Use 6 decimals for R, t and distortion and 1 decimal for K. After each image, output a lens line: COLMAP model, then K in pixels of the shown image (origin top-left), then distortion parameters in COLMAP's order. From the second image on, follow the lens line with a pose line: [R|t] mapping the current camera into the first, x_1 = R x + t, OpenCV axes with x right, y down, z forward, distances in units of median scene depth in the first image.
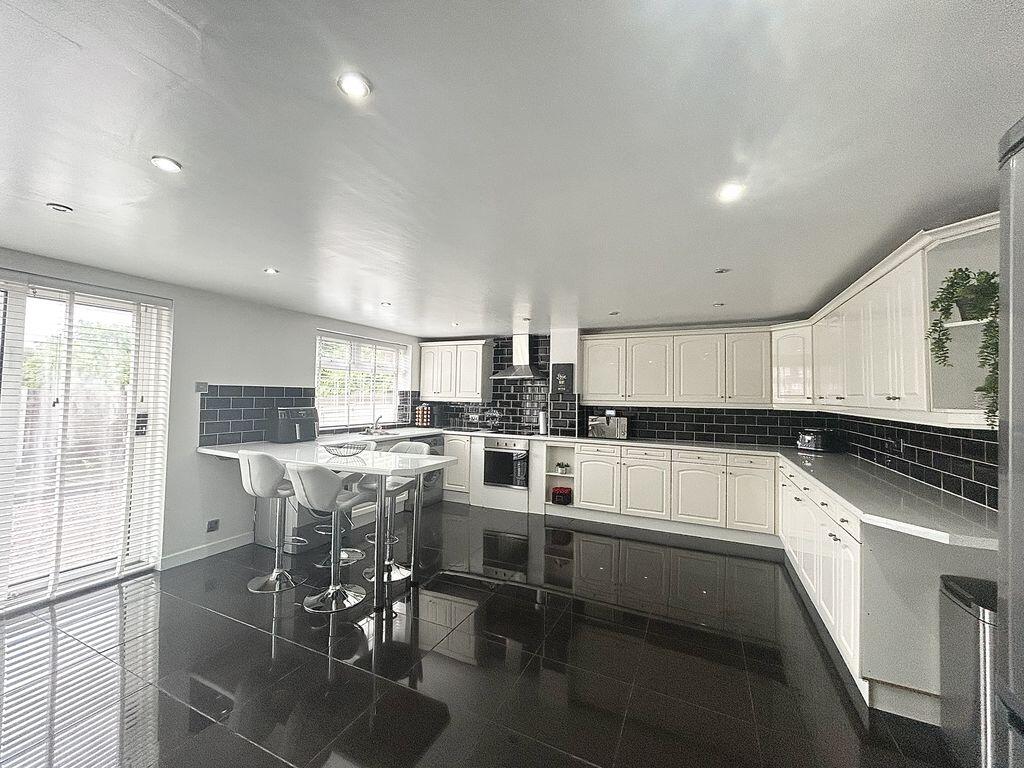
lens RADIAL K [[412.8, 0, 508.8], [0, 412.8, 385.3], [0, 0, 1]] dist [-0.000166, 0.001453]
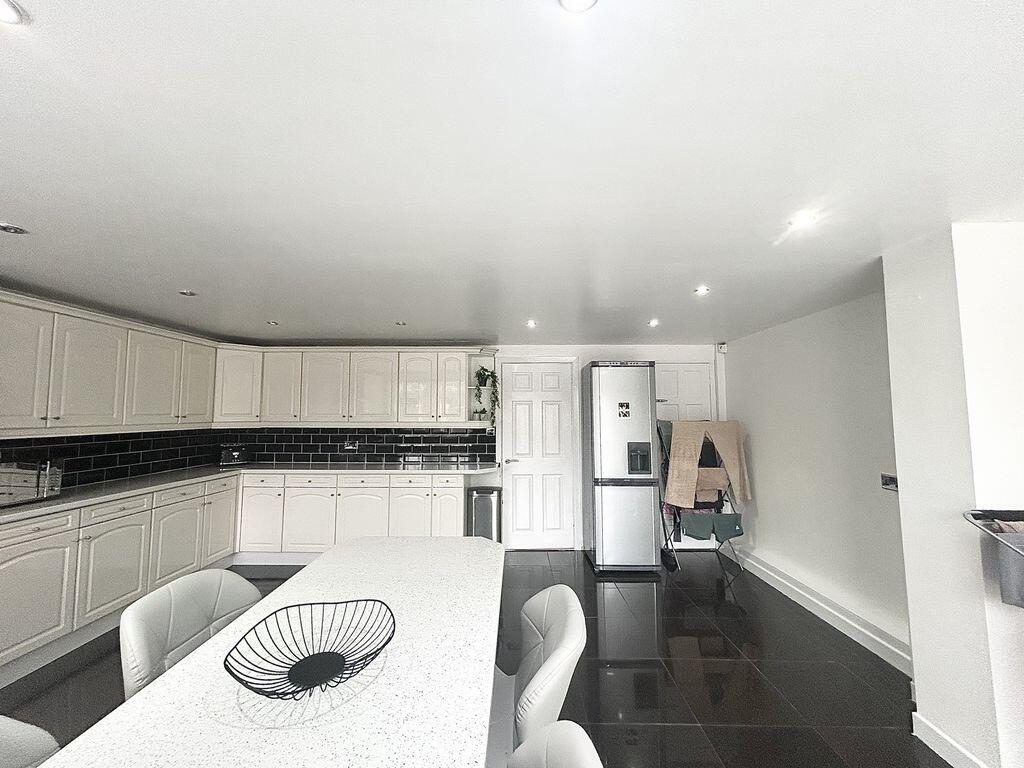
lens RADIAL K [[412.8, 0, 508.8], [0, 412.8, 381.6], [0, 0, 1]] dist [-0.000166, 0.001453]
pose [[-0.407987, 0.054619, 0.911352, -0.450503], [-0.029380, 0.996906, -0.072899, -0.001126], [-0.912515, -0.056518, -0.405120, 0.656268]]
